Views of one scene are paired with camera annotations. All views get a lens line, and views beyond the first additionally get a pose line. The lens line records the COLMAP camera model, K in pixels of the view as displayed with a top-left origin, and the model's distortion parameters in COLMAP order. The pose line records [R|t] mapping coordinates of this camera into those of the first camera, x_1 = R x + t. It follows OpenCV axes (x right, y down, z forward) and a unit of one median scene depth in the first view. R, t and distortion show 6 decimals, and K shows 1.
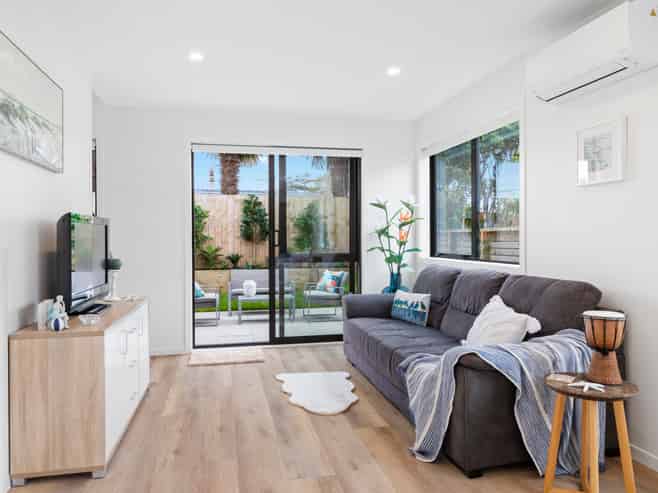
lens RADIAL K [[487.5, 0, 329.0], [0, 487.5, 246.5], [0, 0, 1]] dist [0.058587, -0.000081]
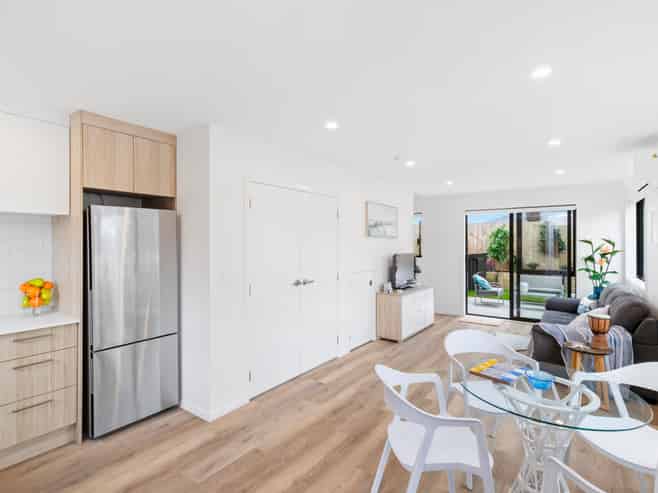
lens RADIAL K [[335.1, 0, 329.0], [0, 335.1, 246.5], [0, 0, 1]] dist [0.001123, 0.000388]
pose [[0.673908, 0.012739, -0.738705, 0.339709], [-0.020278, 0.999794, -0.001257, -0.051139], [0.738537, 0.015826, 0.674027, -0.313274]]
